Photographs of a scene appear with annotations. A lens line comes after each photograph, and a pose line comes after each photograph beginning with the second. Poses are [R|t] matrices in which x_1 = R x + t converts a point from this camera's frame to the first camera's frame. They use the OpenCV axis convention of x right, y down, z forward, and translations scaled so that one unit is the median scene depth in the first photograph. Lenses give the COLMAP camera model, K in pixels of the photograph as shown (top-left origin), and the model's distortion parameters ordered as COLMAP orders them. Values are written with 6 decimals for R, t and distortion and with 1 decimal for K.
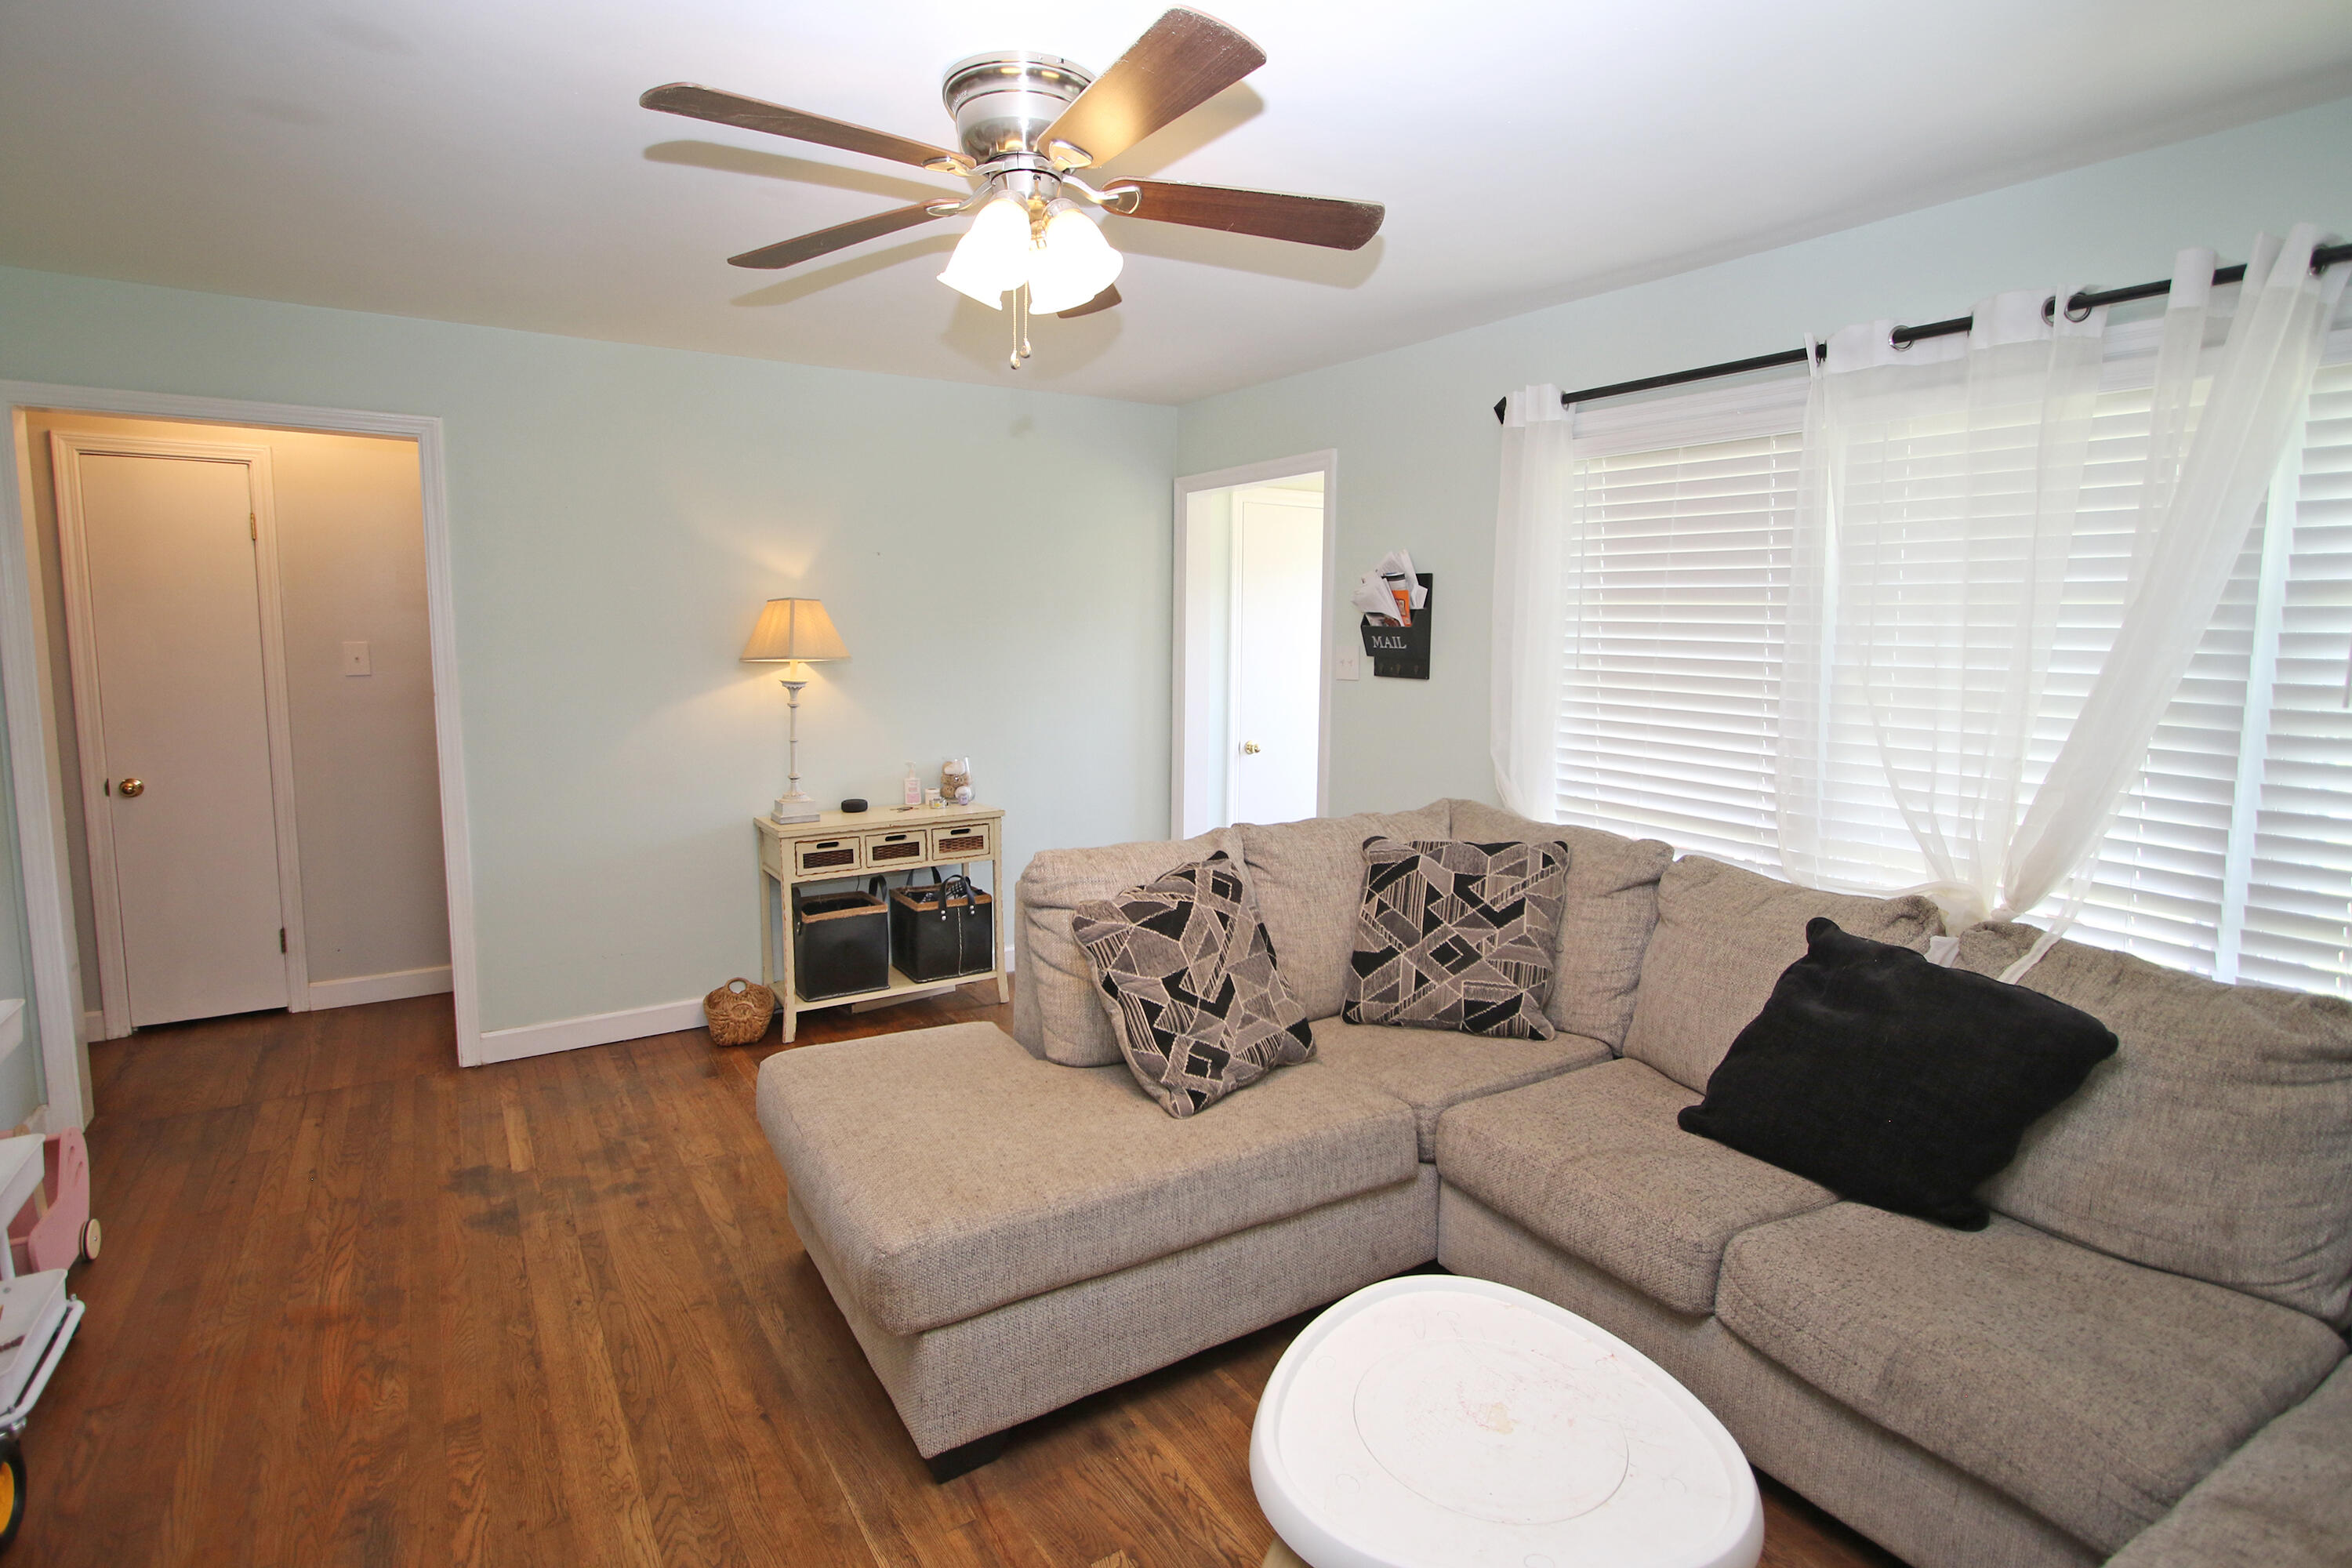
lens RADIAL K [[1150.1, 0, 1174.0], [0, 1150.1, 752.9], [0, 0, 1]] dist [-0.013486, 0.000461]
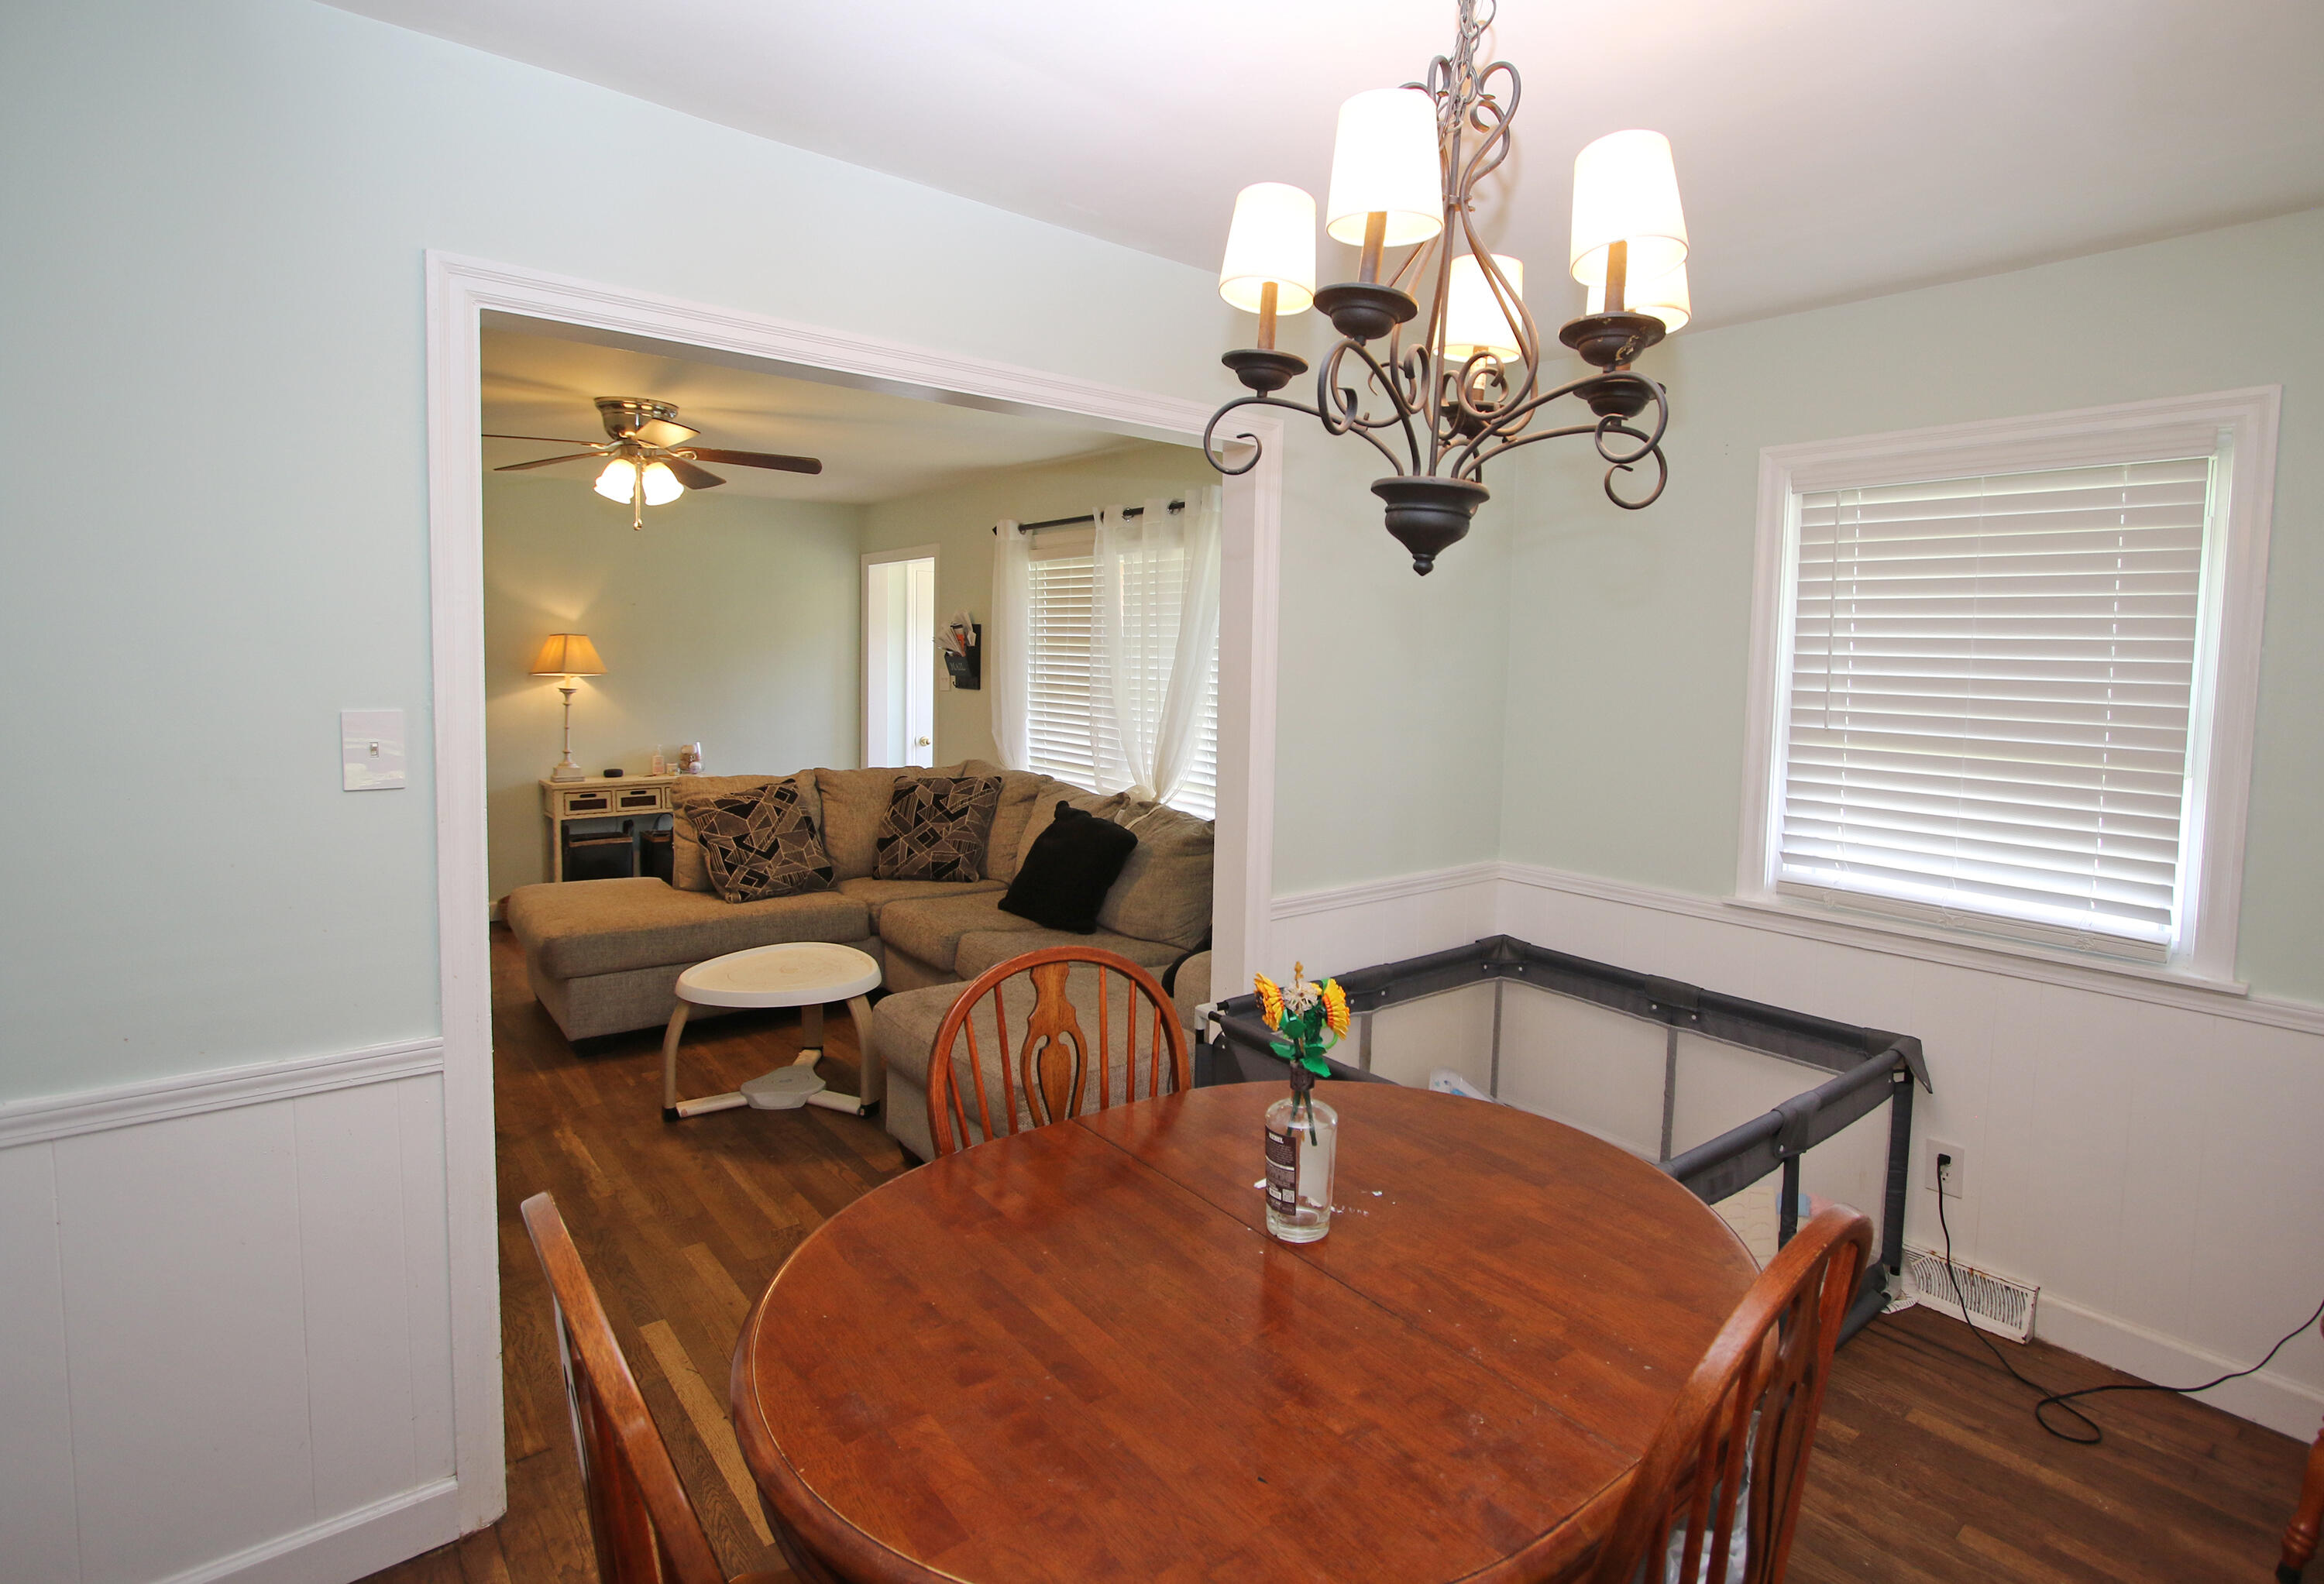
lens RADIAL K [[1146.5, 0, 1206.6], [0, 1146.5, 734.1], [0, 0, 1]] dist [-0.000552, 0.000000]
pose [[0.993250, 0.003924, 0.115930, 0.468315], [0.001263, 0.999003, -0.044635, 0.094359], [-0.115990, 0.044480, 0.992254, -0.844211]]
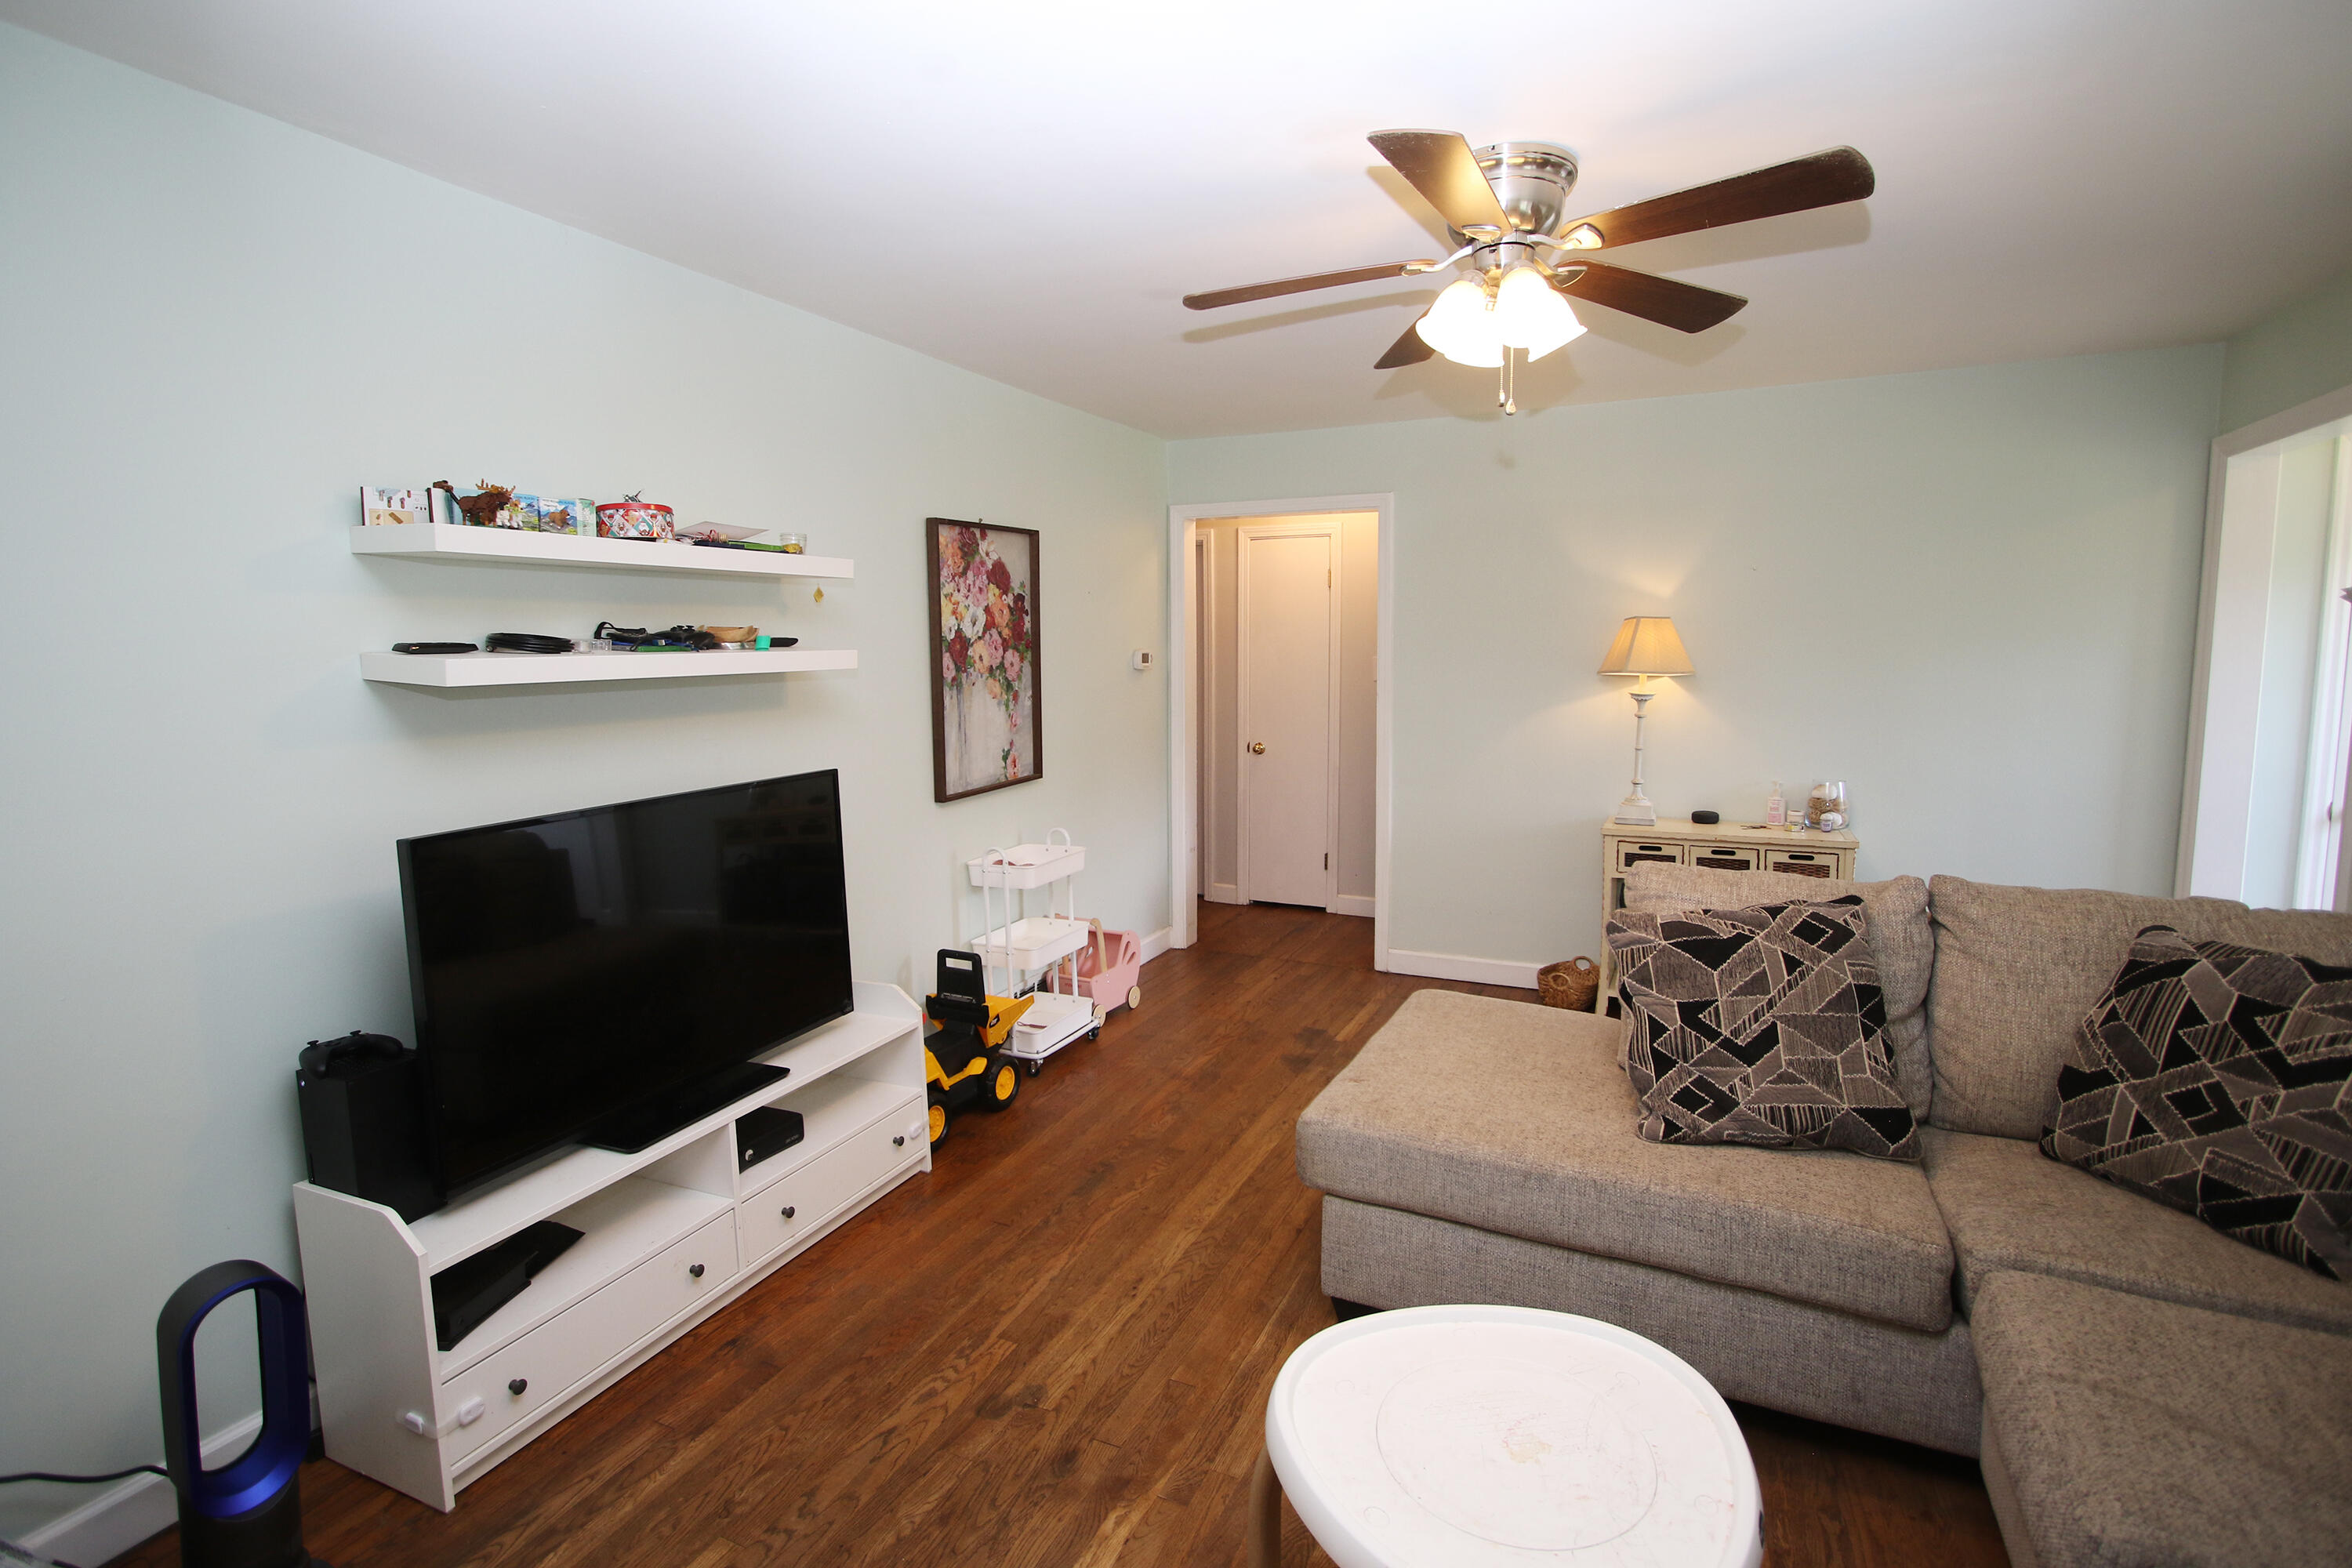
lens RADIAL K [[1117.9, 0, 1181.8], [0, 1117.9, 753.6], [0, 0, 1]] dist [-0.016021, 0.001414]
pose [[0.528437, 0.072815, -0.845844, 0.465063], [-0.083306, 0.995954, 0.033692, -0.007703], [0.844875, 0.052660, 0.532365, 0.114779]]
